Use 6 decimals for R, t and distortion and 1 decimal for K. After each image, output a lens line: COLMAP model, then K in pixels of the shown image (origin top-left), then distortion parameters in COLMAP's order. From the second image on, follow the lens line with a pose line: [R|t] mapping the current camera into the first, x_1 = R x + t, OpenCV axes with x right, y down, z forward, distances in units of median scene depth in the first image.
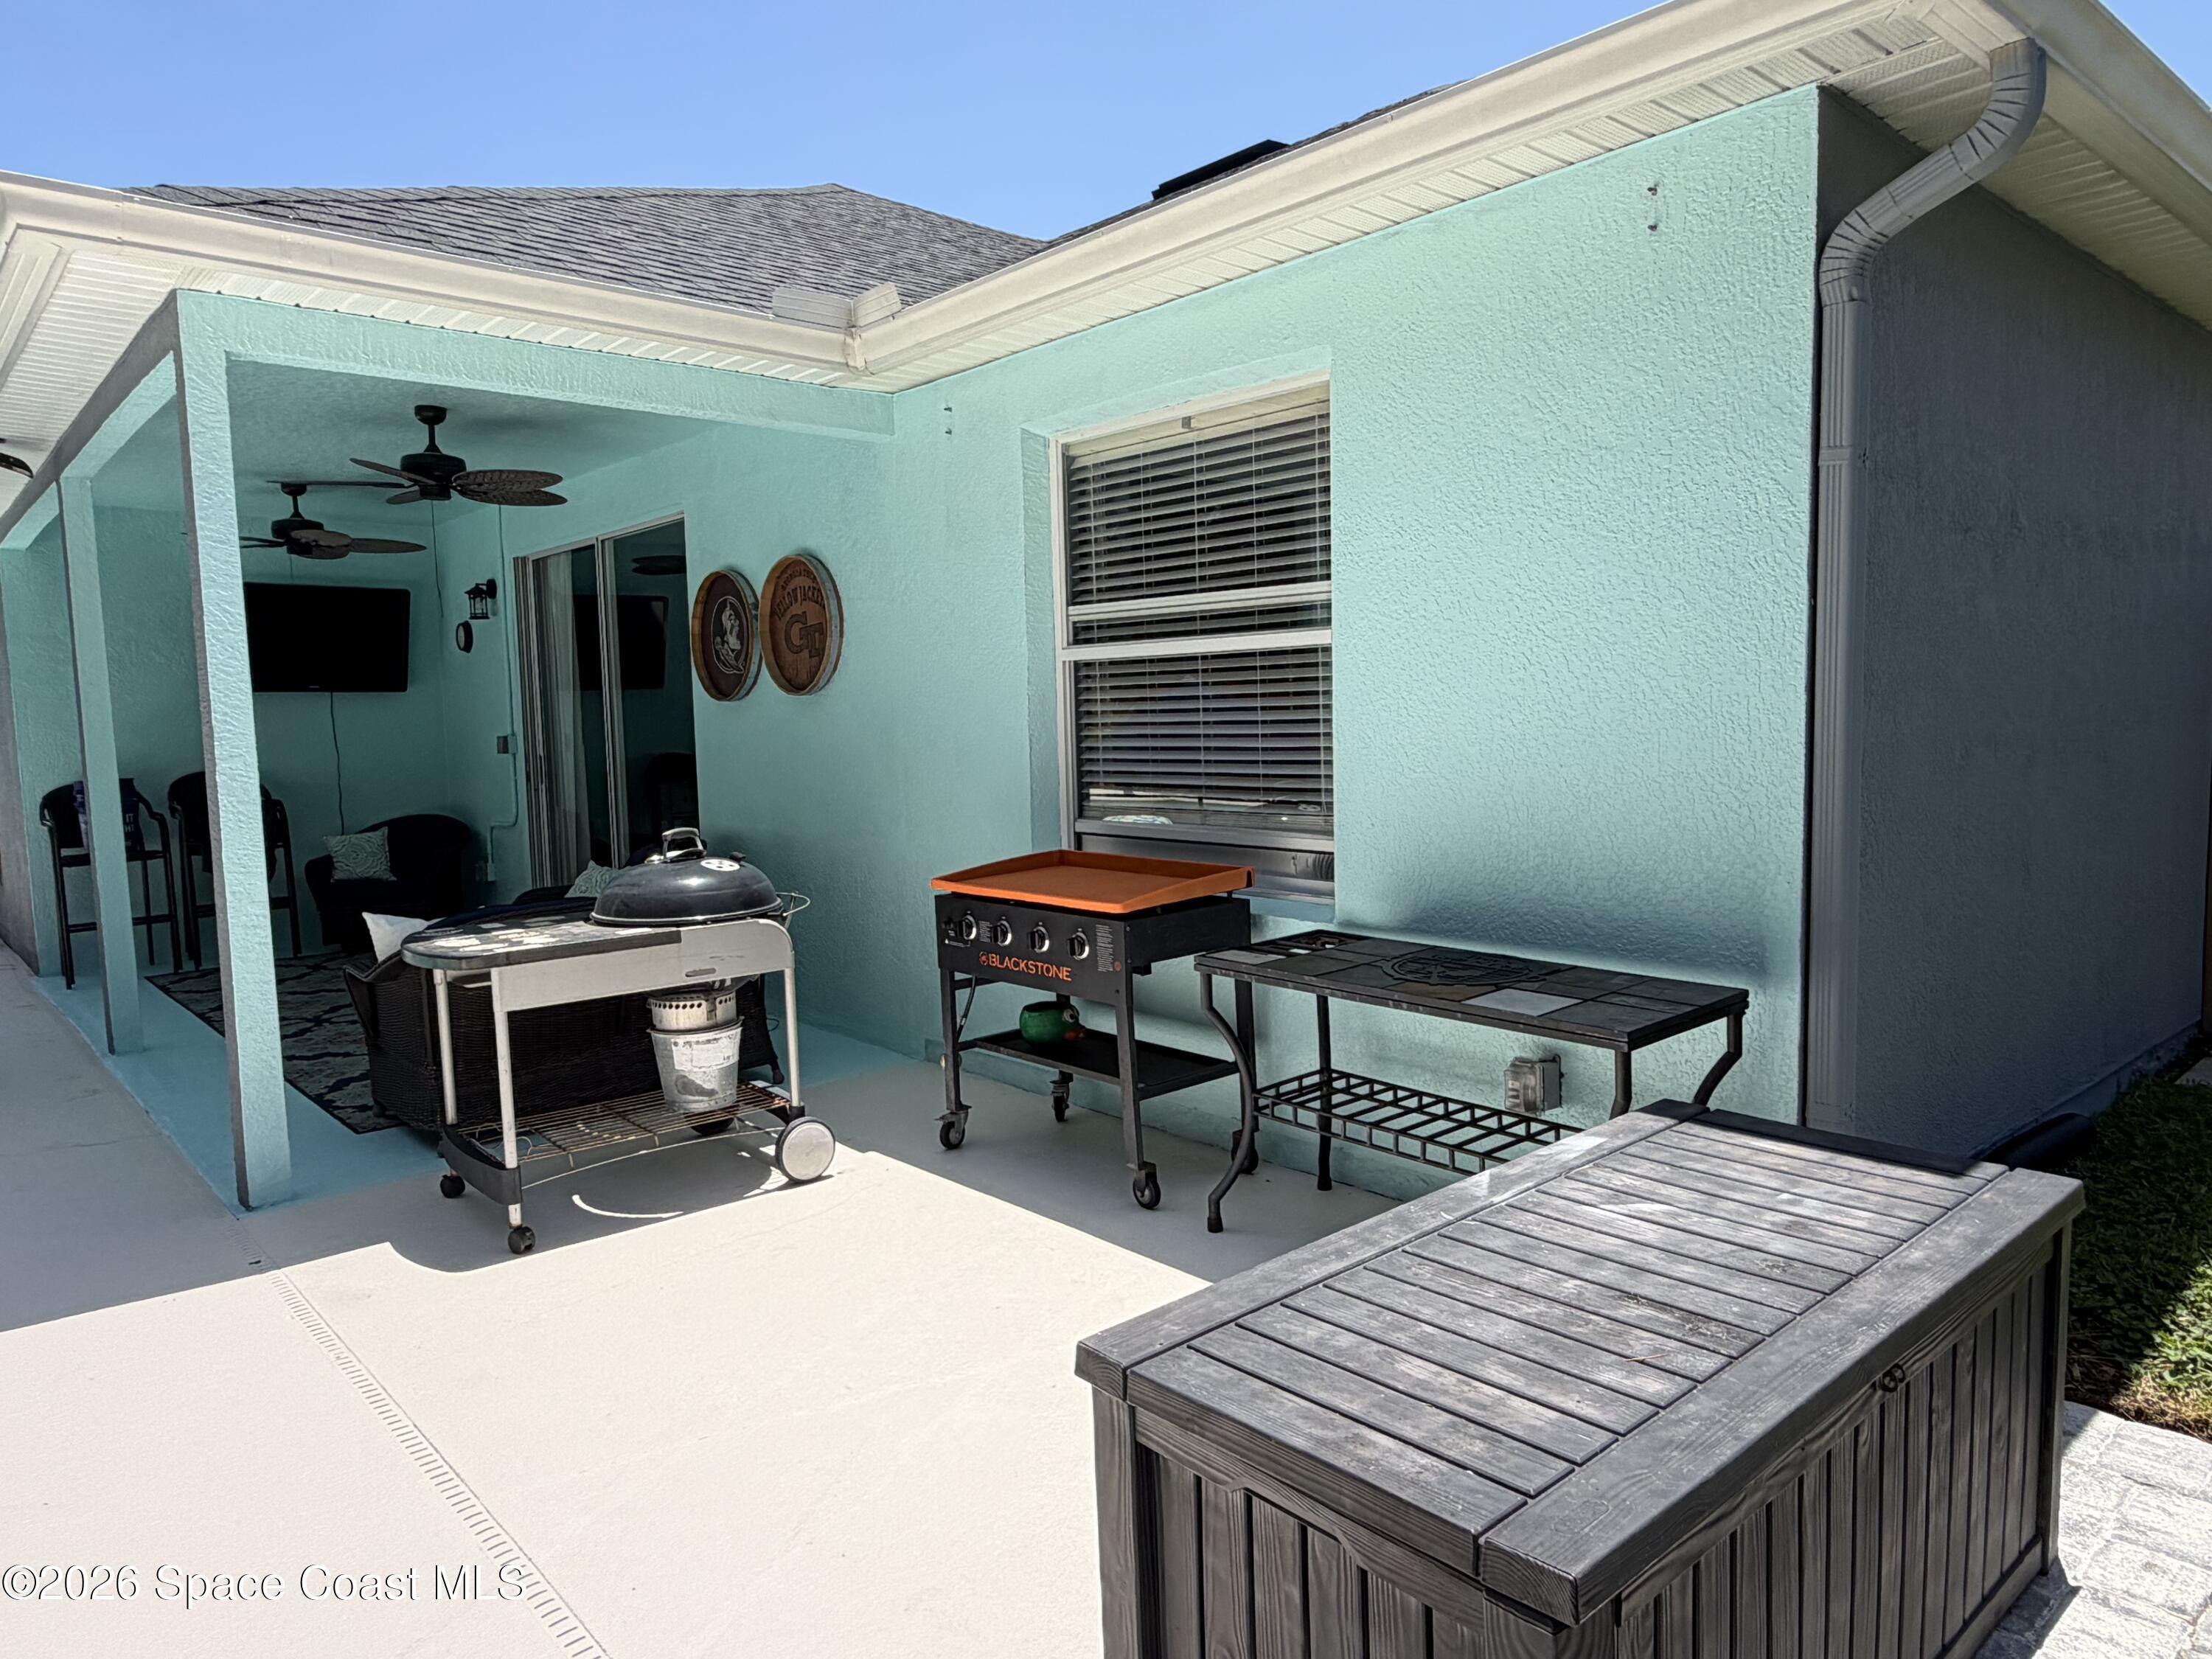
lens RADIAL K [[1454.8, 0, 1106.0], [0, 1454.8, 829.5], [0, 0, 1]] dist [-0.001574, -0.000028]
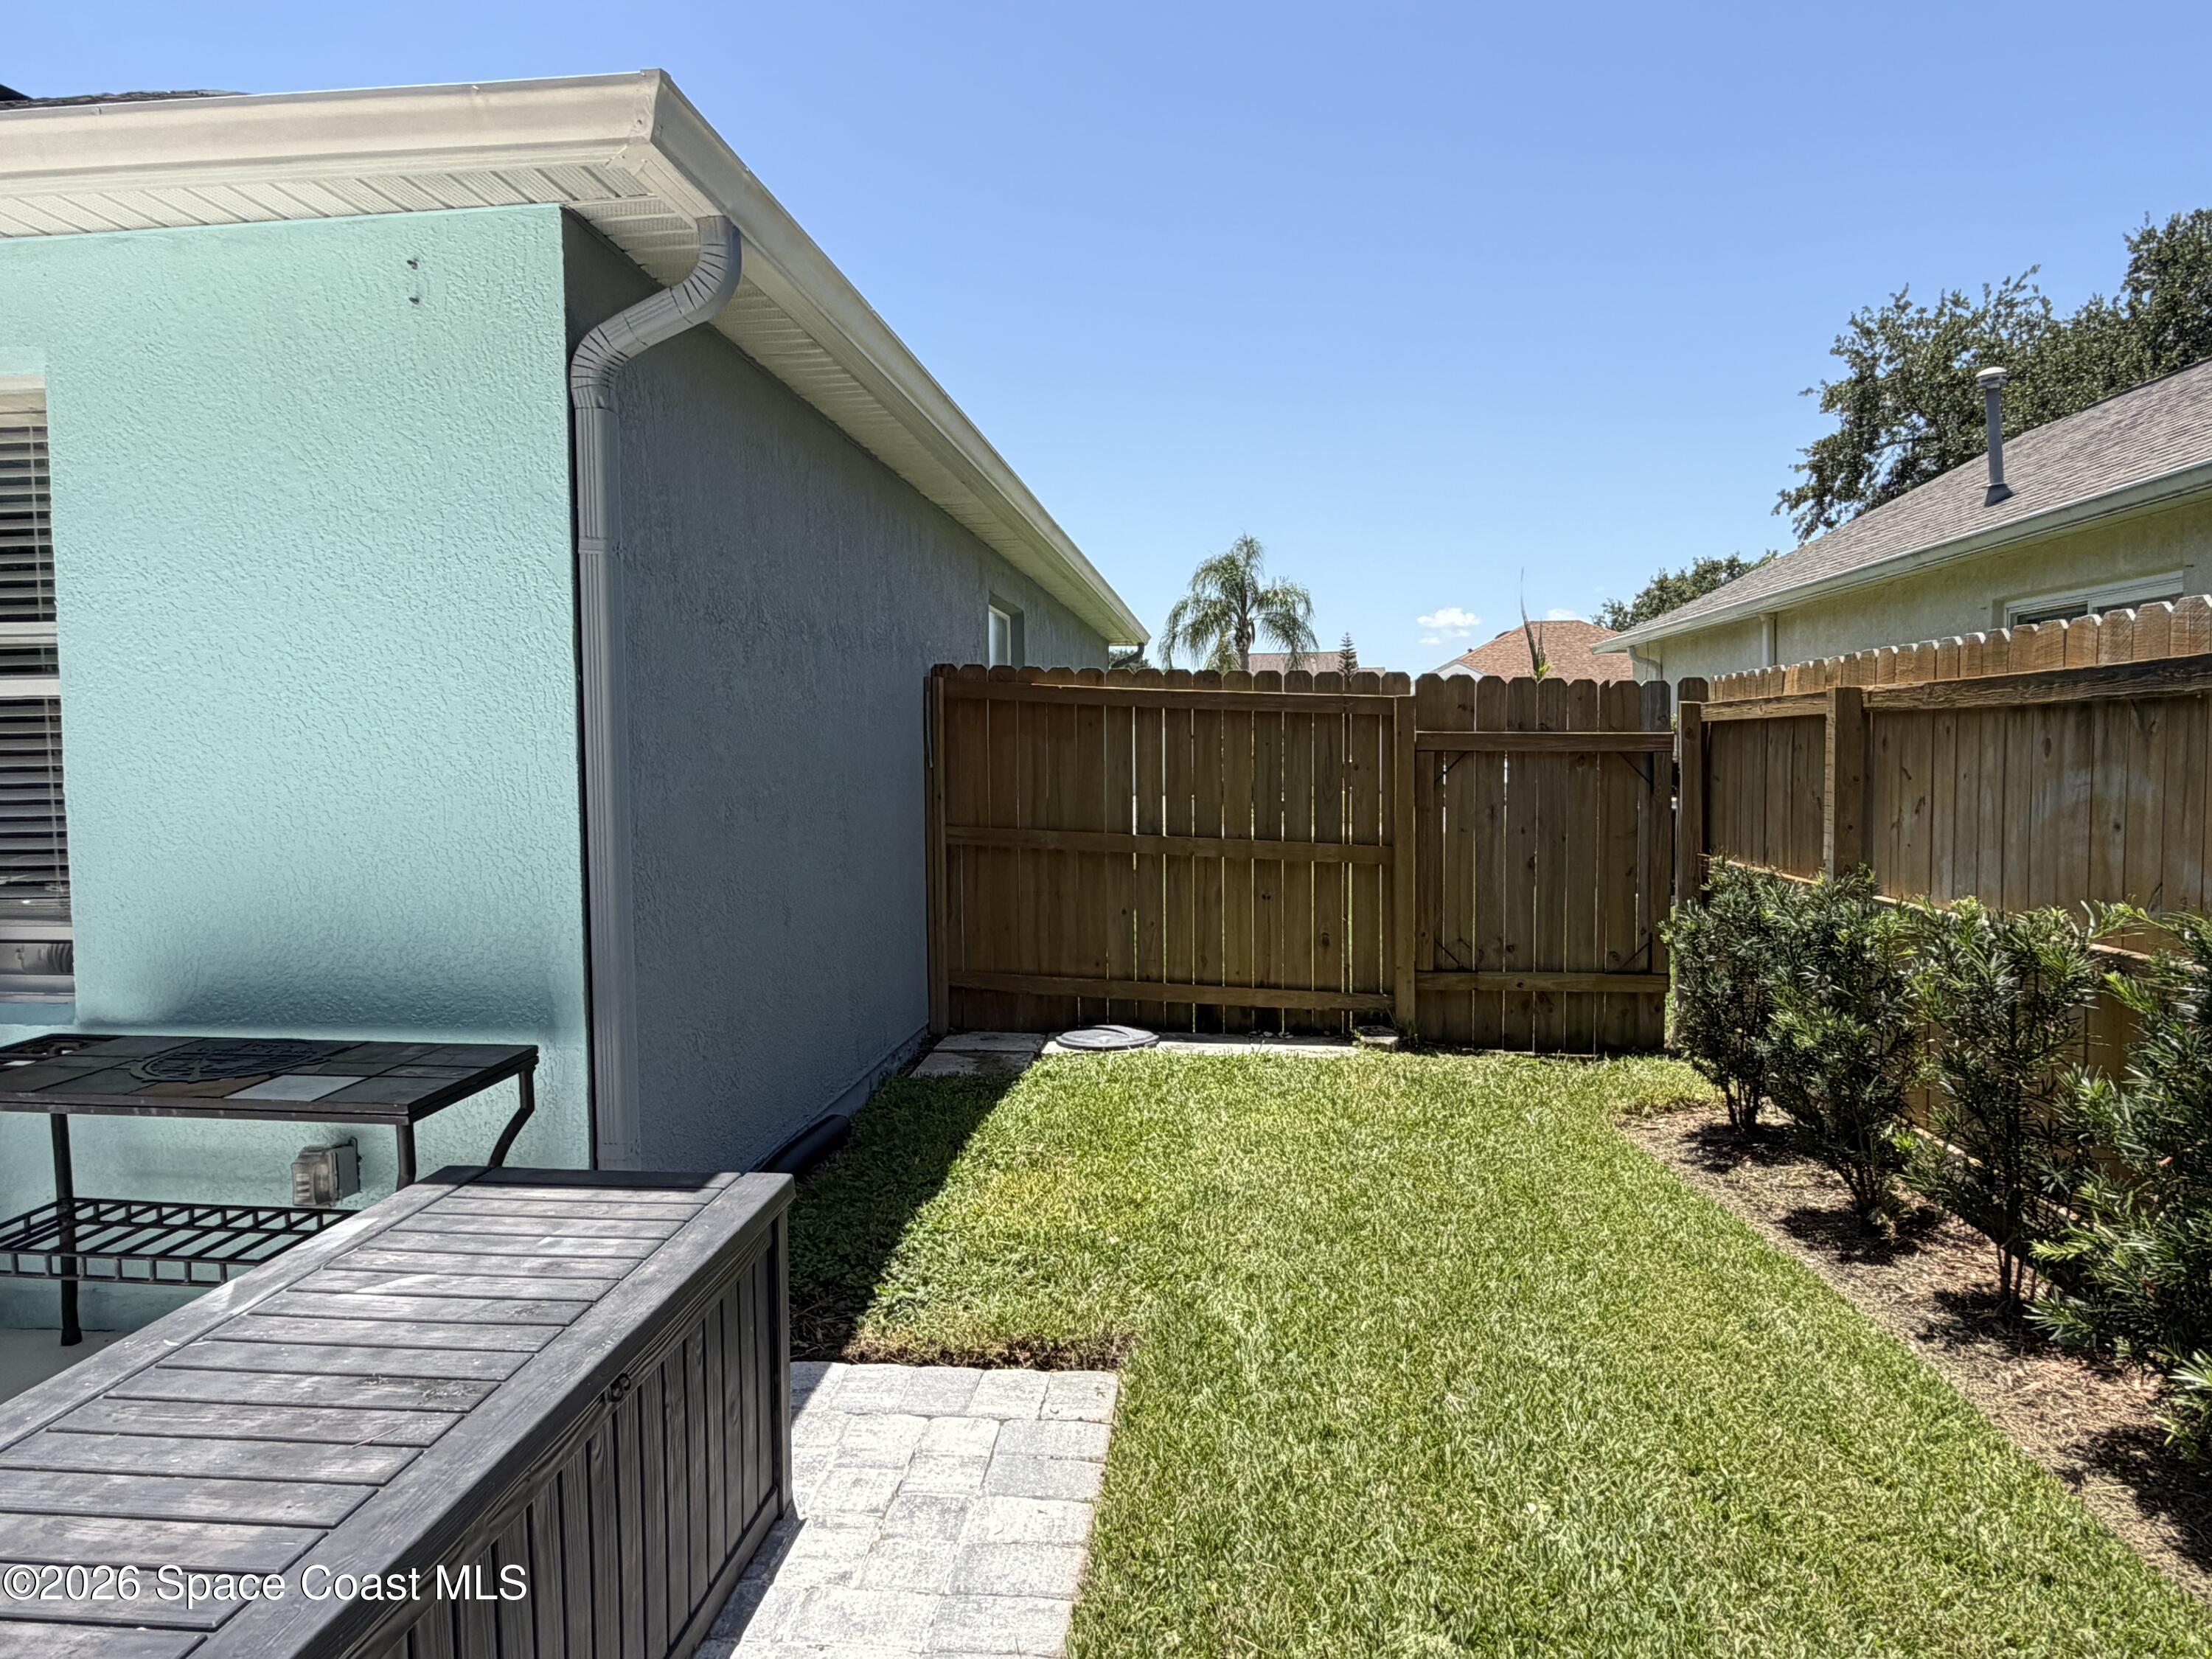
lens RADIAL K [[1441.0, 0, 1105.9], [0, 1441.0, 823.6], [0, 0, 1]] dist [-0.004024, 0.004444]
pose [[0.735747, -0.018254, 0.677010, 0.047792], [0.048697, 0.998475, -0.026001, -0.001844], [-0.675503, 0.052098, 0.735514, -0.042873]]
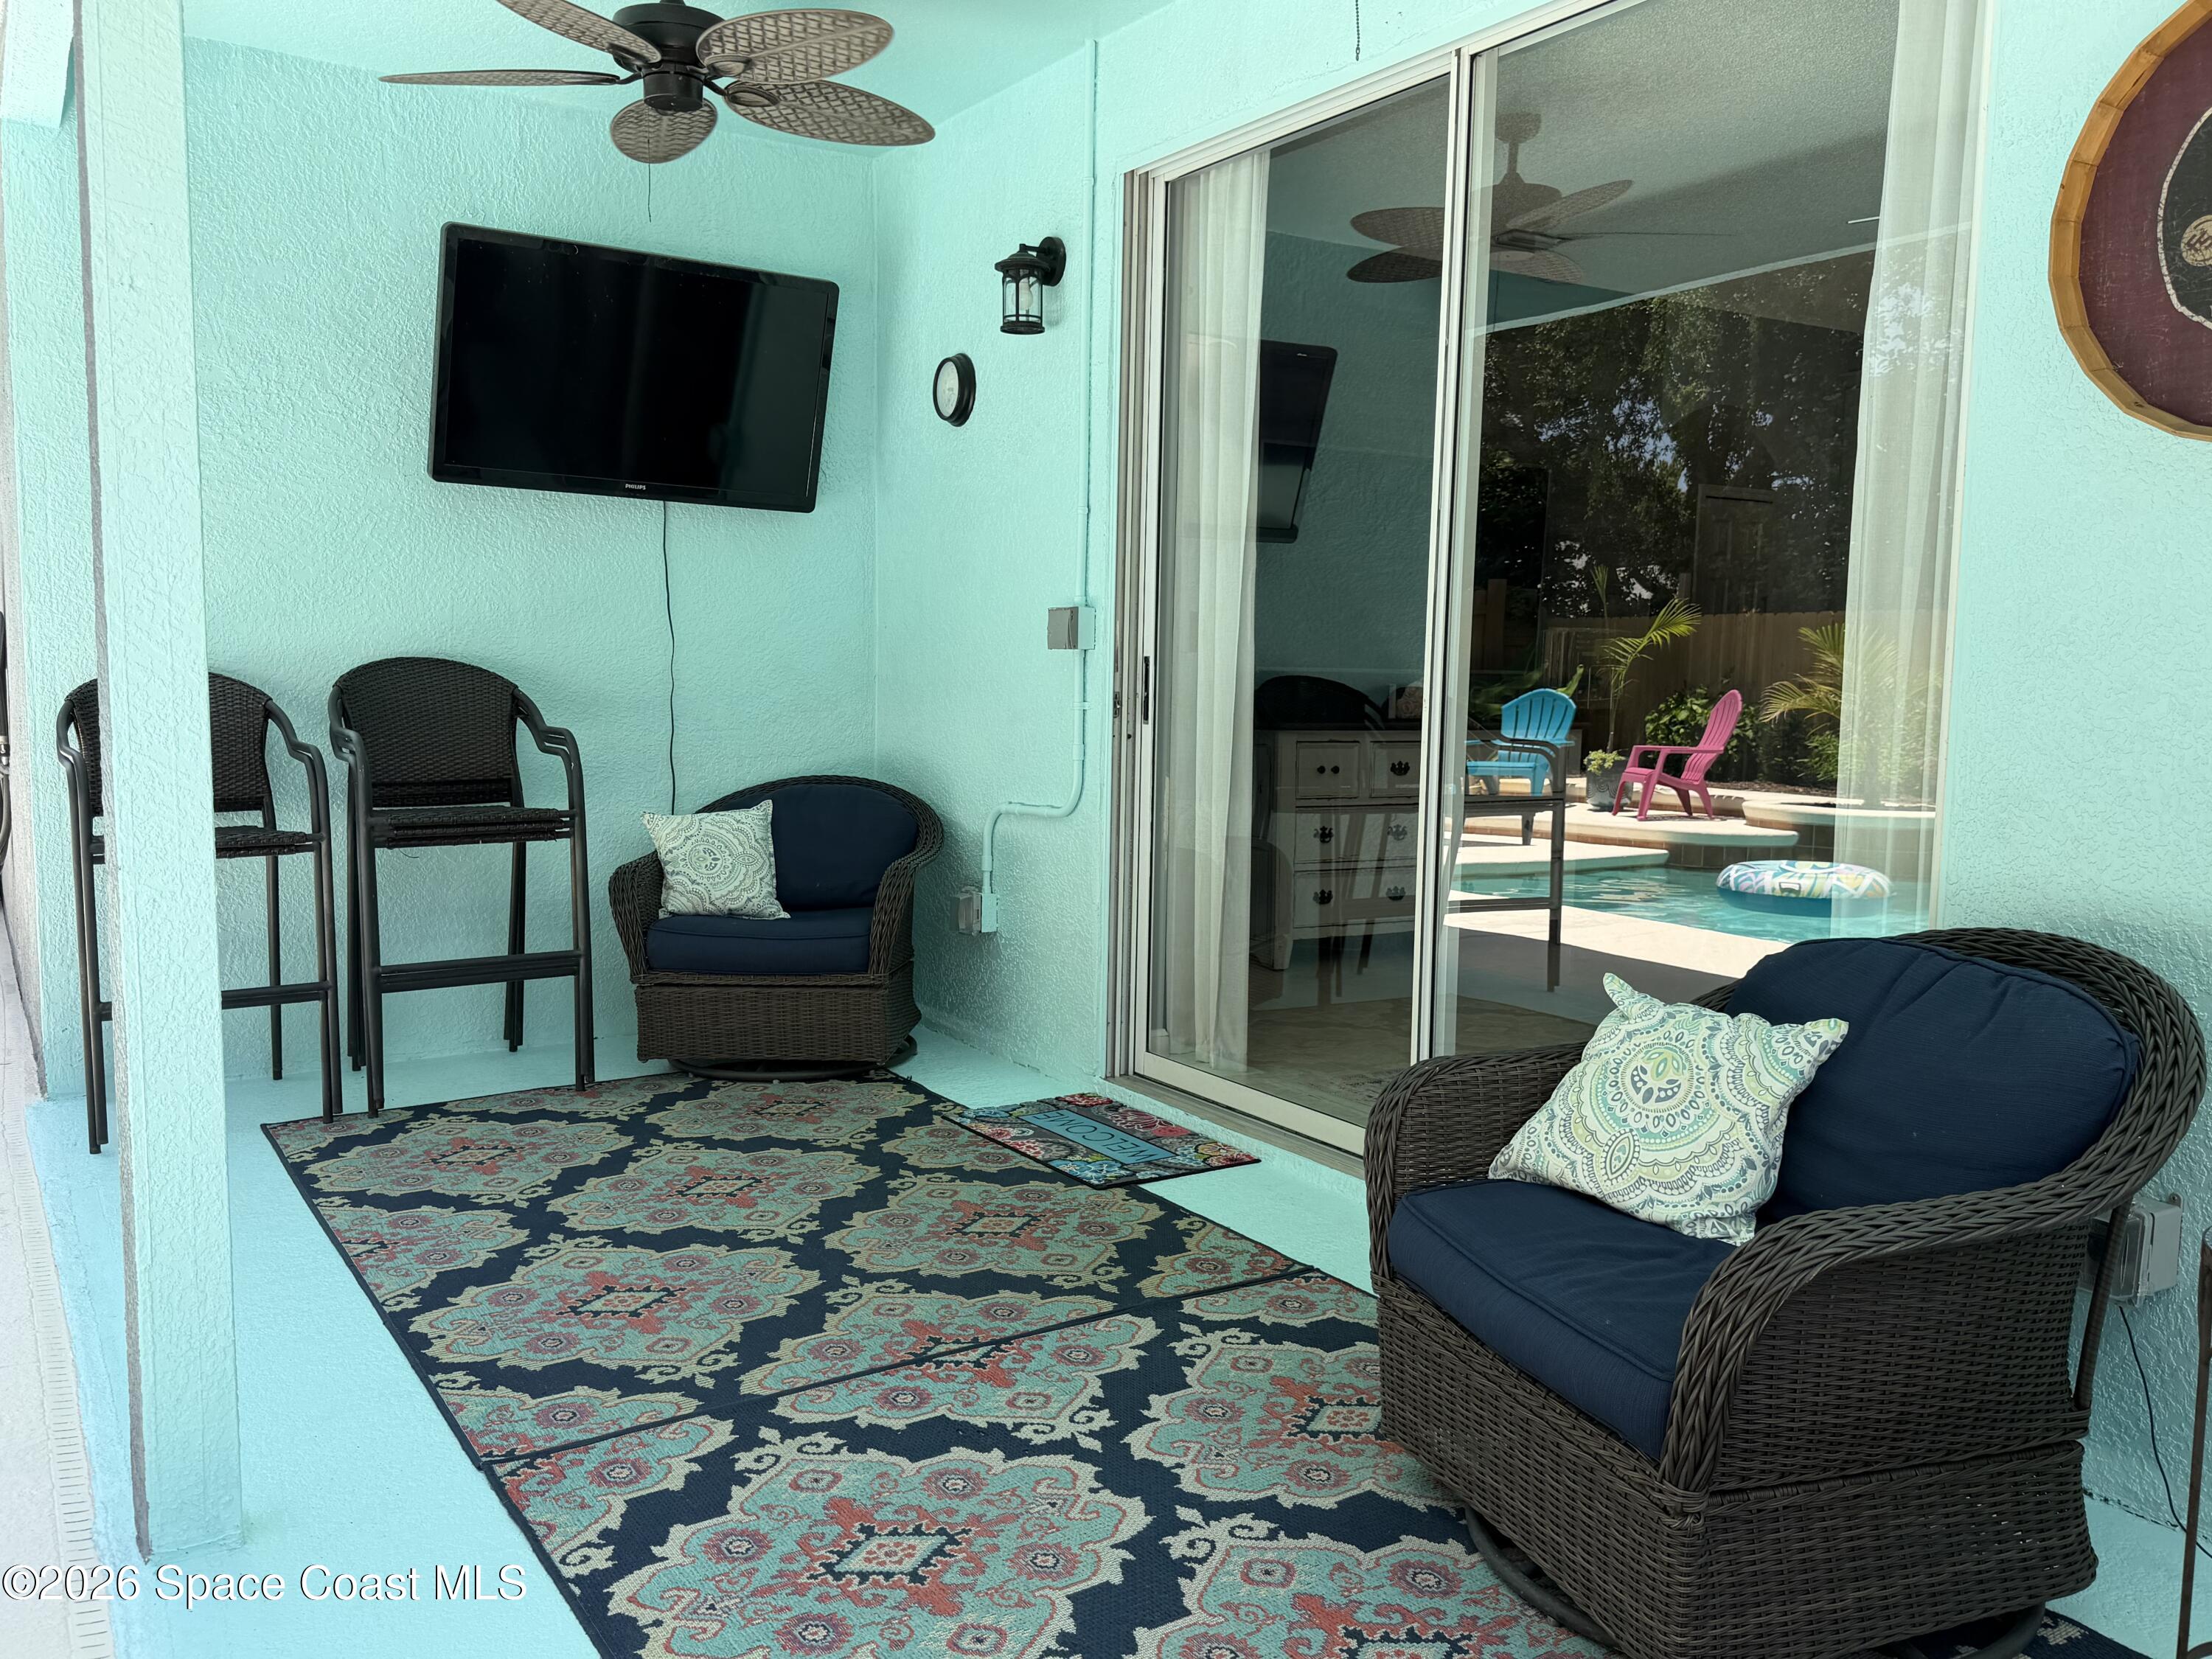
lens RADIAL K [[1775.4, 0, 1106.0], [0, 1775.4, 829.5], [0, 0, 1]] dist [0.078055, -0.137548]
pose [[0.986881, 0.057235, -0.150965, -0.112738], [-0.054903, 0.998300, 0.019574, -0.003404], [0.151828, -0.011029, 0.988345, 0.170706]]
